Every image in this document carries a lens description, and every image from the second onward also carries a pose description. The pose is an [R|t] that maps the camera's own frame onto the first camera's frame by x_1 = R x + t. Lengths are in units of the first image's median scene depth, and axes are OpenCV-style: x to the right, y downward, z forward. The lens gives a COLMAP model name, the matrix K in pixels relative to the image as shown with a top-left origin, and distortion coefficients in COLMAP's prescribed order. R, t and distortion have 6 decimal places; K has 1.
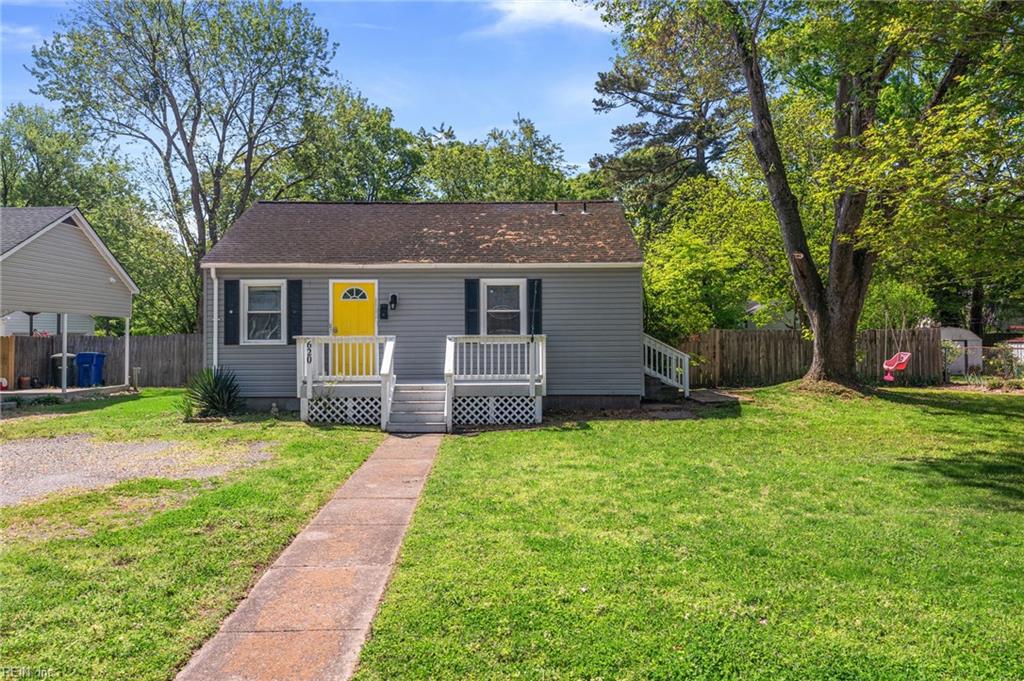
lens RADIAL K [[800.1, 0, 507.3], [0, 800.1, 308.4], [0, 0, 1]] dist [-0.000222, 0.003245]
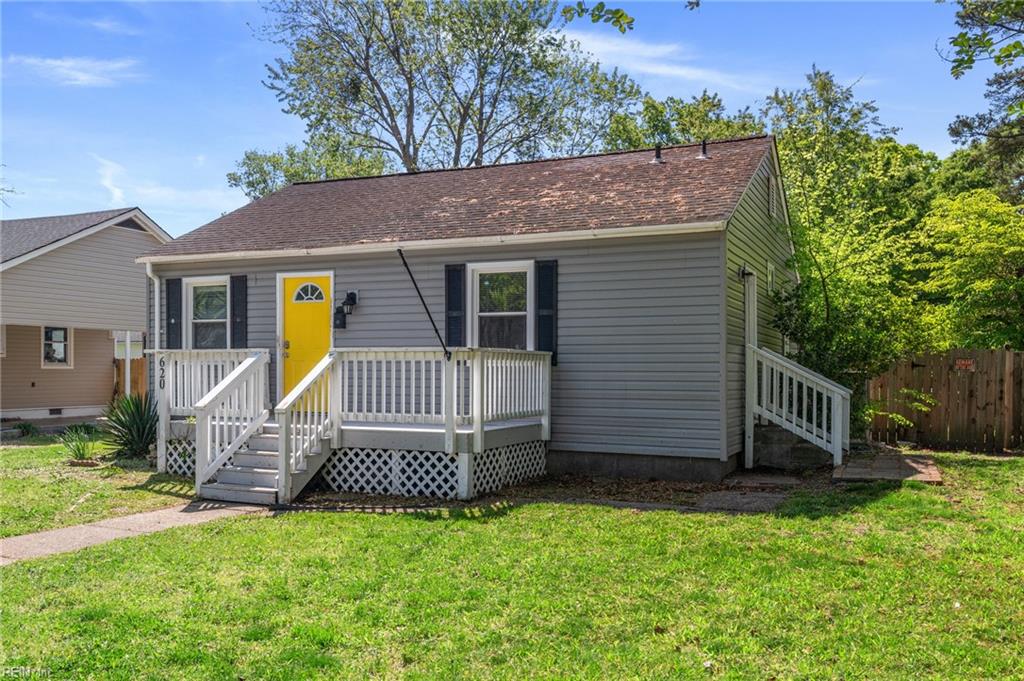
lens RADIAL K [[879.3, 0, 514.8], [0, 879.3, 371.5], [0, 0, 1]] dist [0.004843, 0.002185]
pose [[0.907043, 0.010241, -0.420914, 0.296358], [0.004501, 0.999411, 0.034016, 0.025073], [0.421014, -0.032749, 0.906463, 0.381912]]
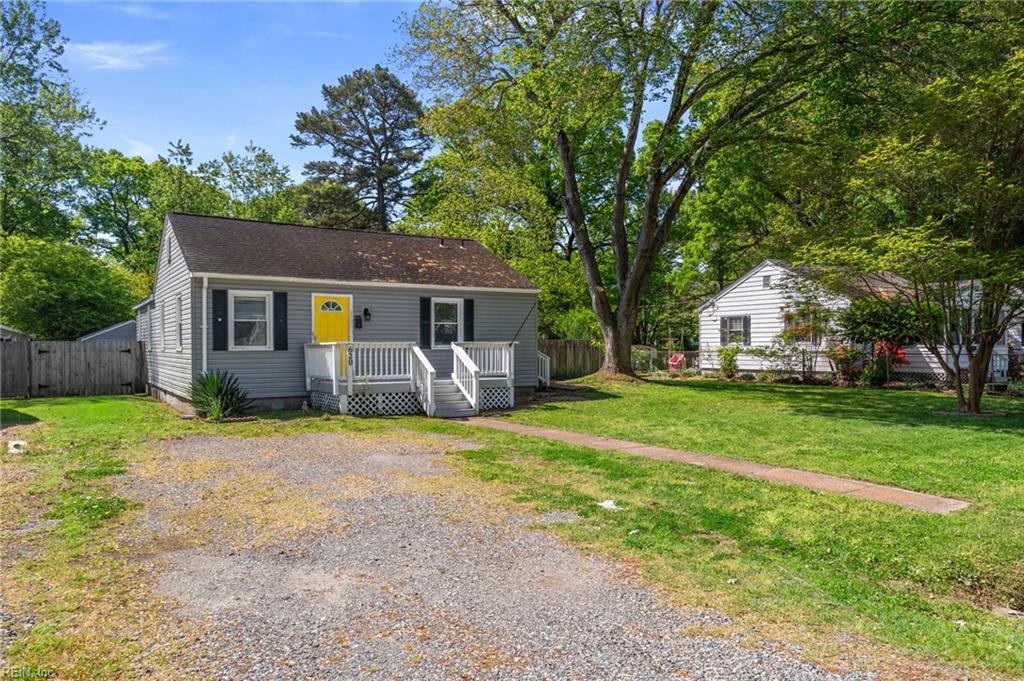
lens RADIAL K [[689.2, 0, 511.7], [0, 689.2, 344.8], [0, 0, 1]] dist [0.007430, 0.003138]
pose [[0.845435, 0.000811, 0.534078, -0.506706], [-0.018108, 0.999467, 0.027146, 0.005830], [-0.533772, -0.032621, 0.844999, 0.015872]]
